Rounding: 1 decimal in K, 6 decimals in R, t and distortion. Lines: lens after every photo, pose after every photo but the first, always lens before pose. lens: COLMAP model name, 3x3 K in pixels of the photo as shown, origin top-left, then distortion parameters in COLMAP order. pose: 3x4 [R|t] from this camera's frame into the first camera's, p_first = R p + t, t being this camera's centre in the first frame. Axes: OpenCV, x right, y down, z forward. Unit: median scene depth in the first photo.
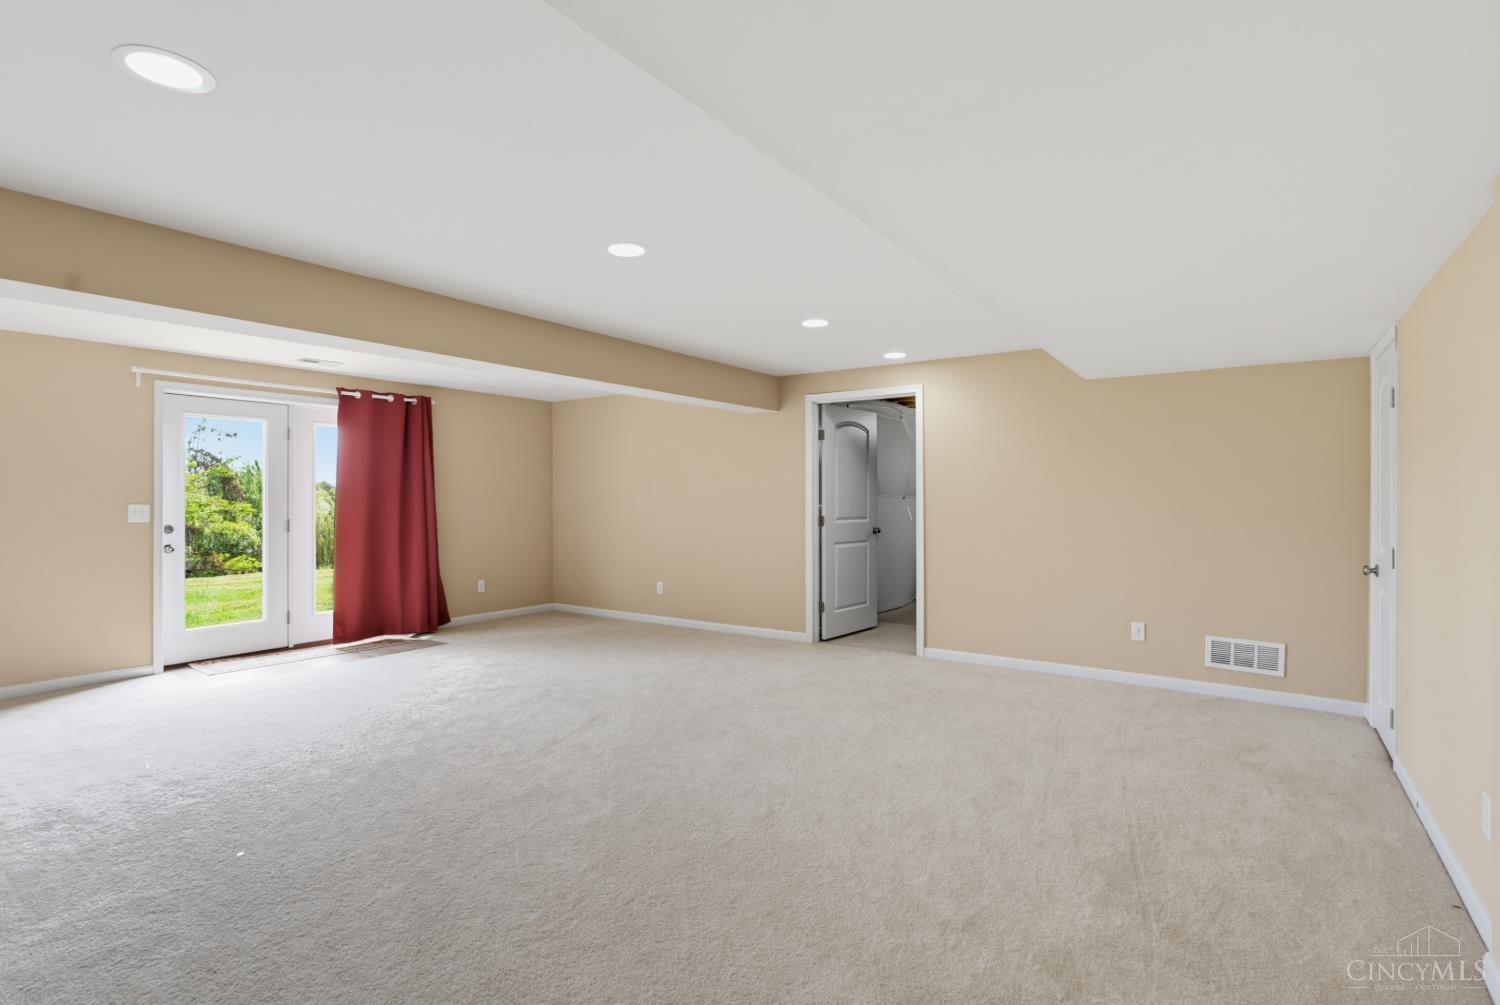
lens RADIAL K [[720.8, 0, 725.7], [0, 720.8, 492.4], [0, 0, 1]] dist [-0.000598, 0.000010]
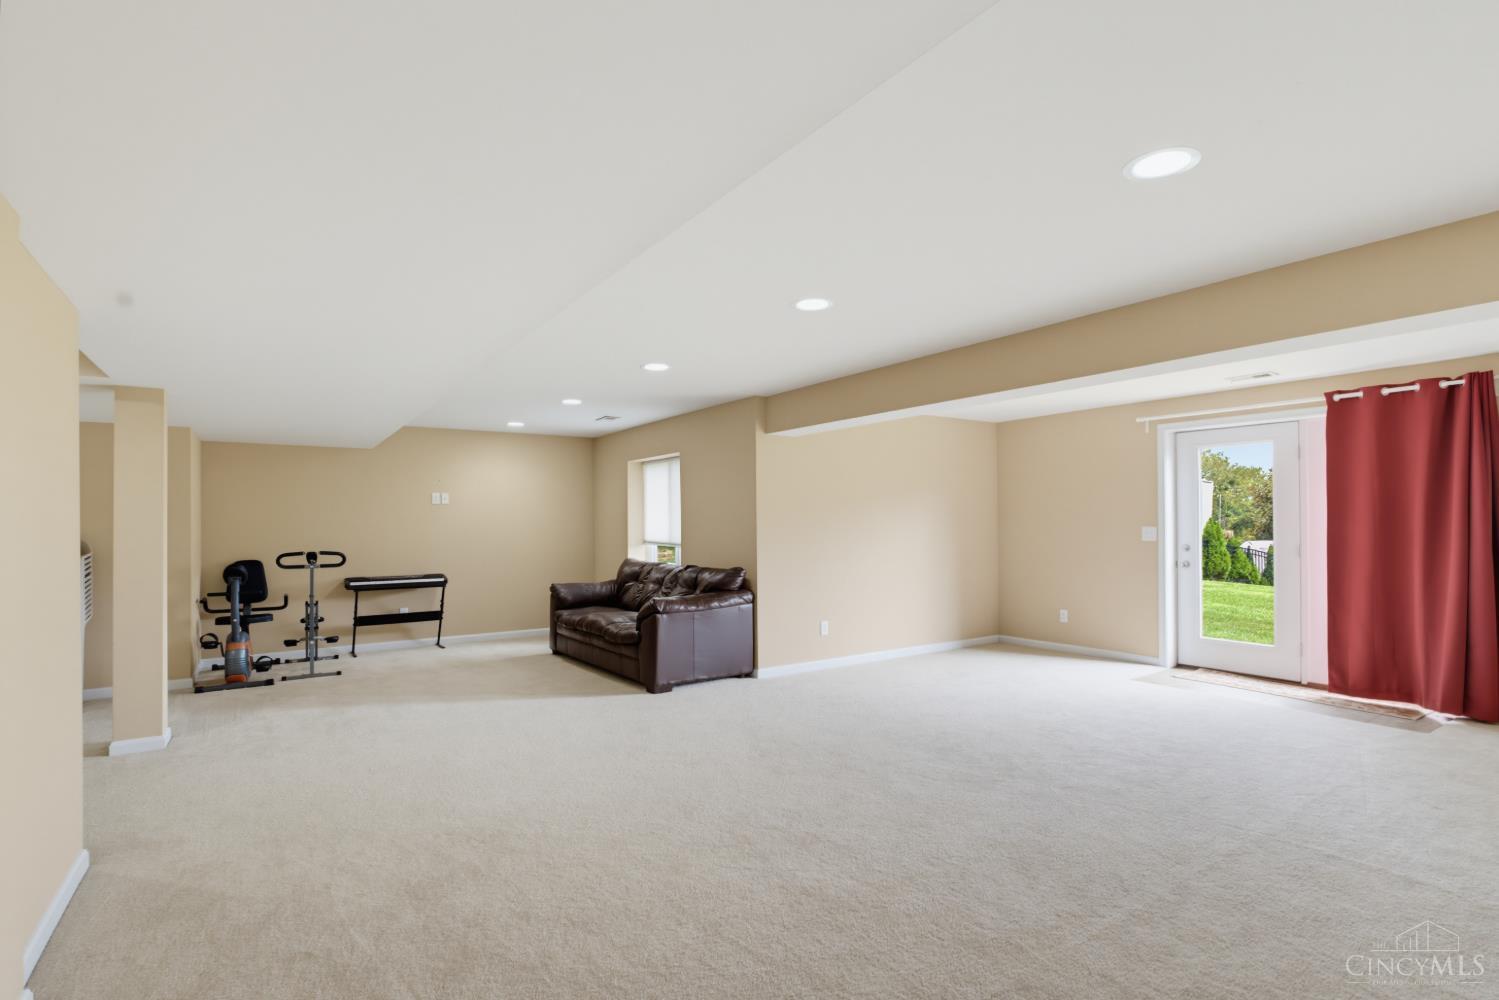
lens RADIAL K [[713.2, 0, 753.9], [0, 713.2, 518.1], [0, 0, 1]] dist [-0.000069, 0.000203]
pose [[-0.317854, -0.001279, -0.948139, 0.575682], [0.007847, 0.999961, -0.003980, 0.001946], [0.948107, -0.008705, -0.317832, 0.746061]]
